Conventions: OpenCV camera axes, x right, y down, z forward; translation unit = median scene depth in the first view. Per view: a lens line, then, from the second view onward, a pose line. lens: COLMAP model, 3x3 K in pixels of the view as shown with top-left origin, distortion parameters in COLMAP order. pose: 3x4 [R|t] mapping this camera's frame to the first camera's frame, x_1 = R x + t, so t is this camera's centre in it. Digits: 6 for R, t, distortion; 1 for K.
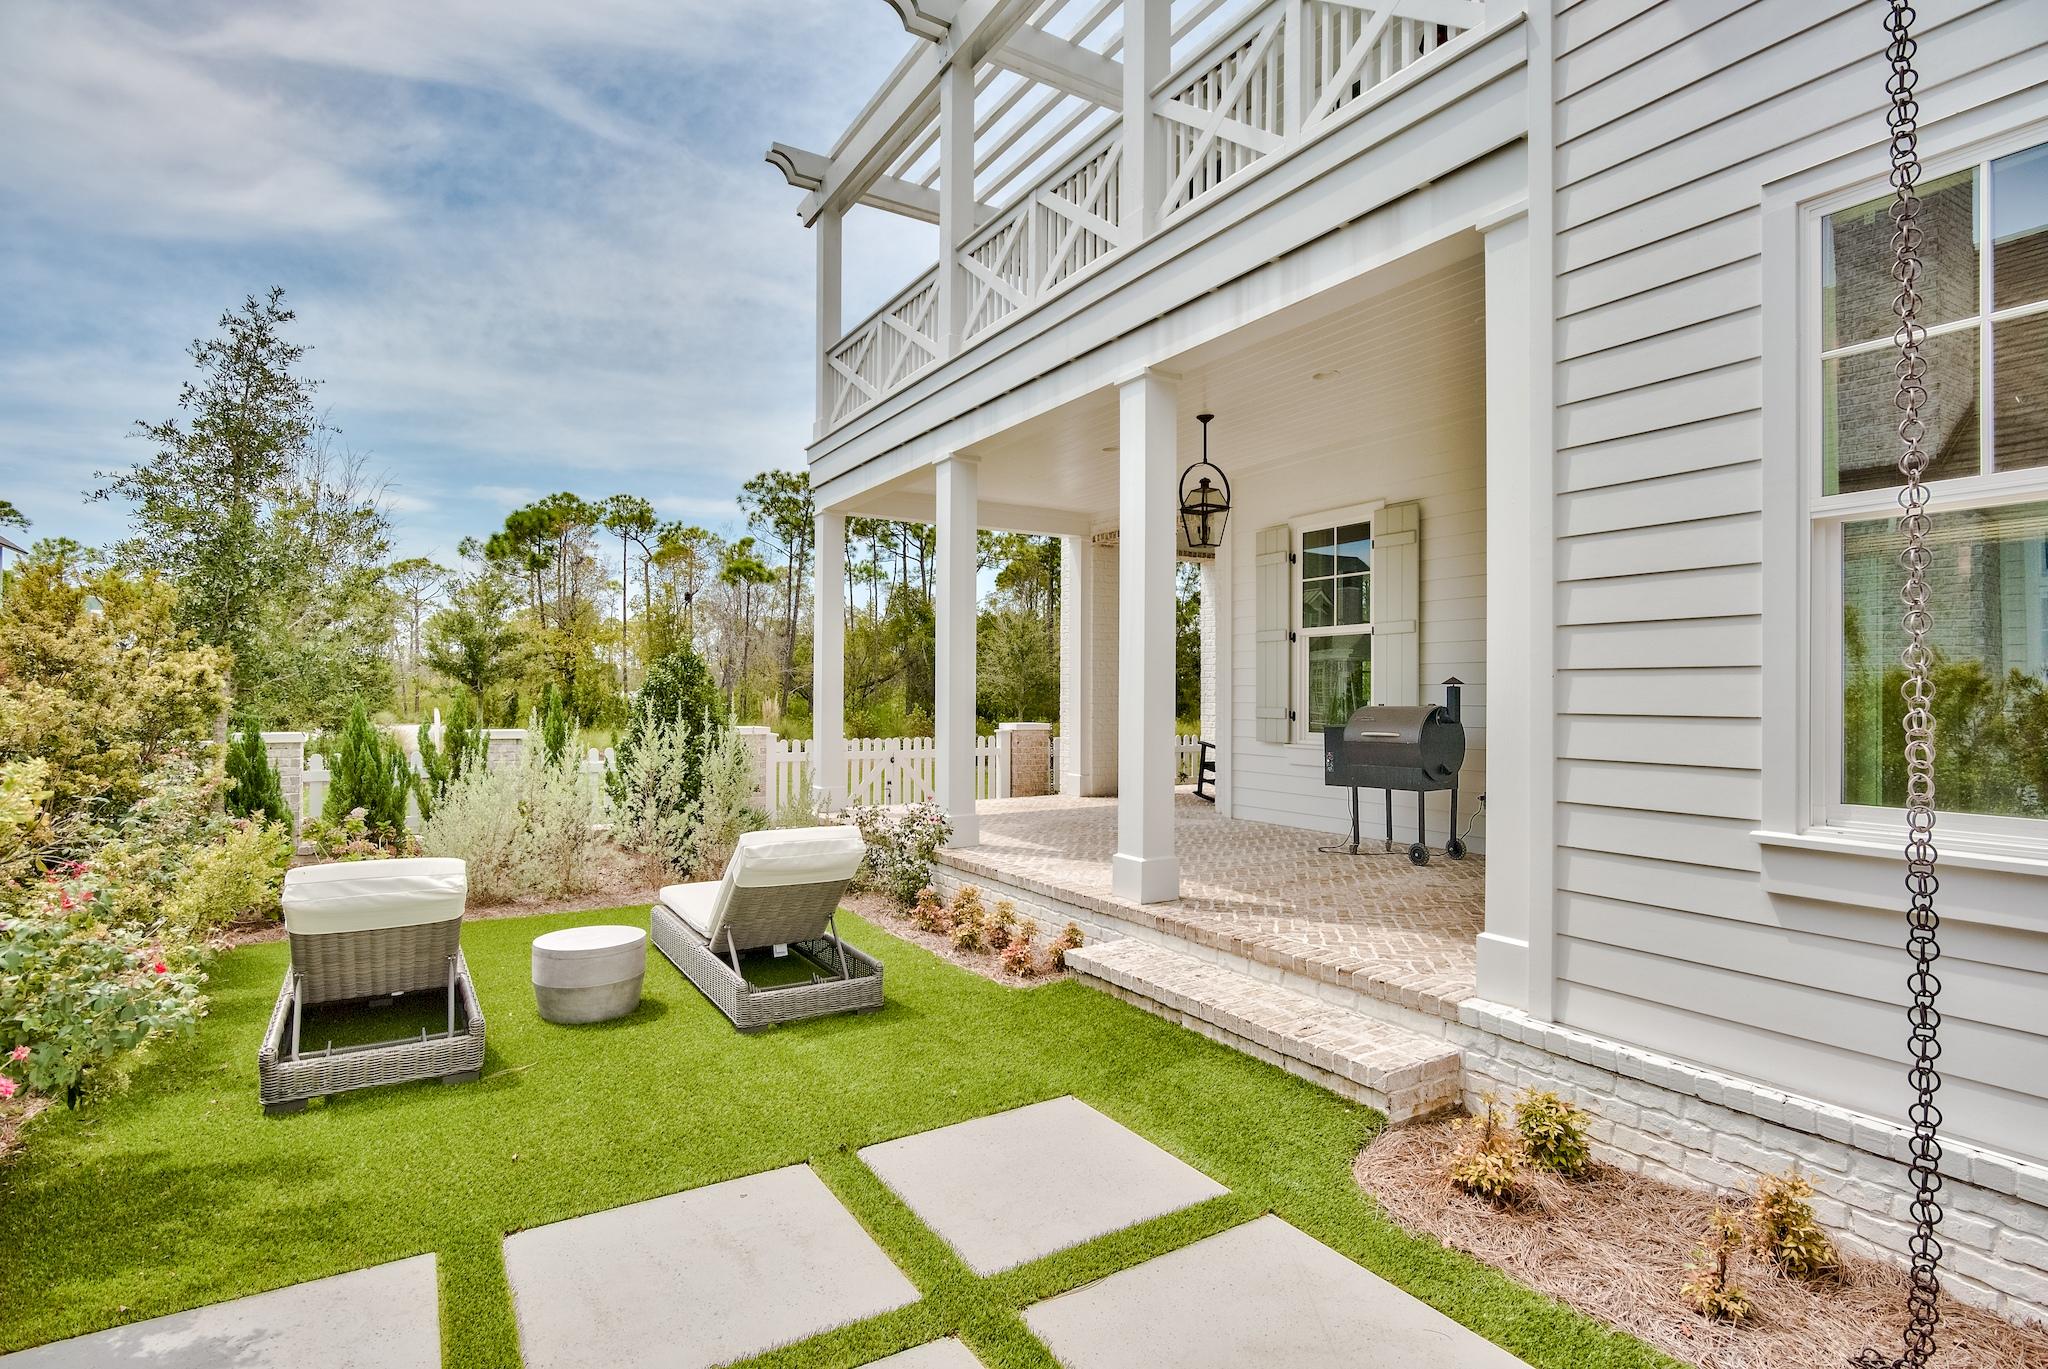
lens RADIAL K [[998.8, 0, 1020.1], [0, 998.8, 689.1], [0, 0, 1]] dist [-0.008720, 0.000379]
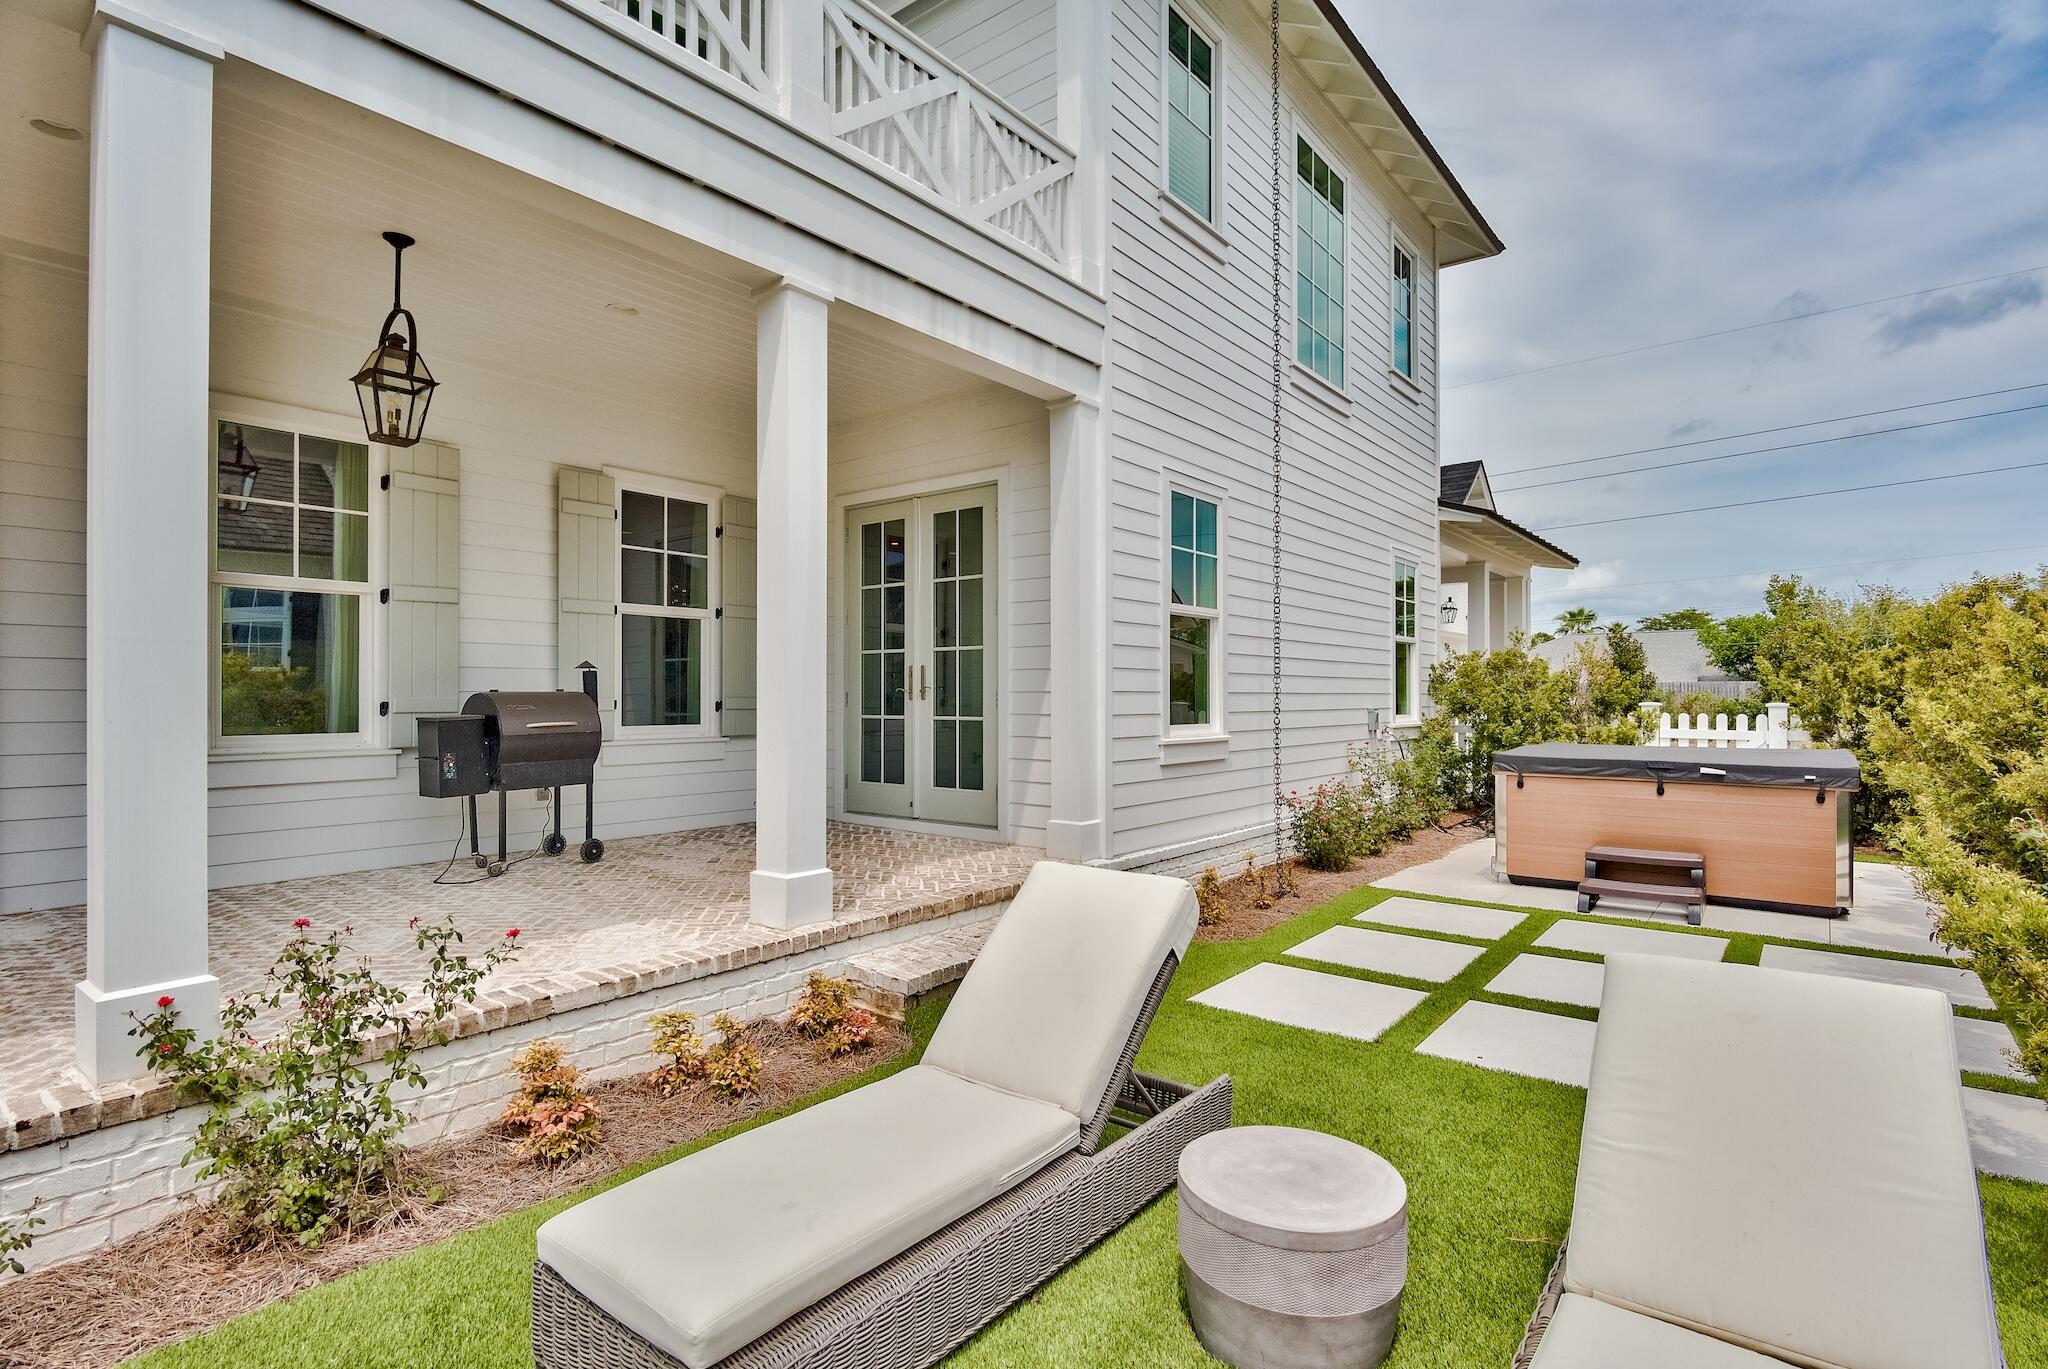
lens RADIAL K [[998.8, 0, 1012.5], [0, 998.8, 691.6], [0, 0, 1]] dist [-0.008720, 0.000379]
pose [[-0.336396, -0.000942, 0.941720, -0.211823], [-0.006241, 0.999980, -0.001230, 0.005348], [-0.941700, -0.006291, -0.336395, 0.329813]]
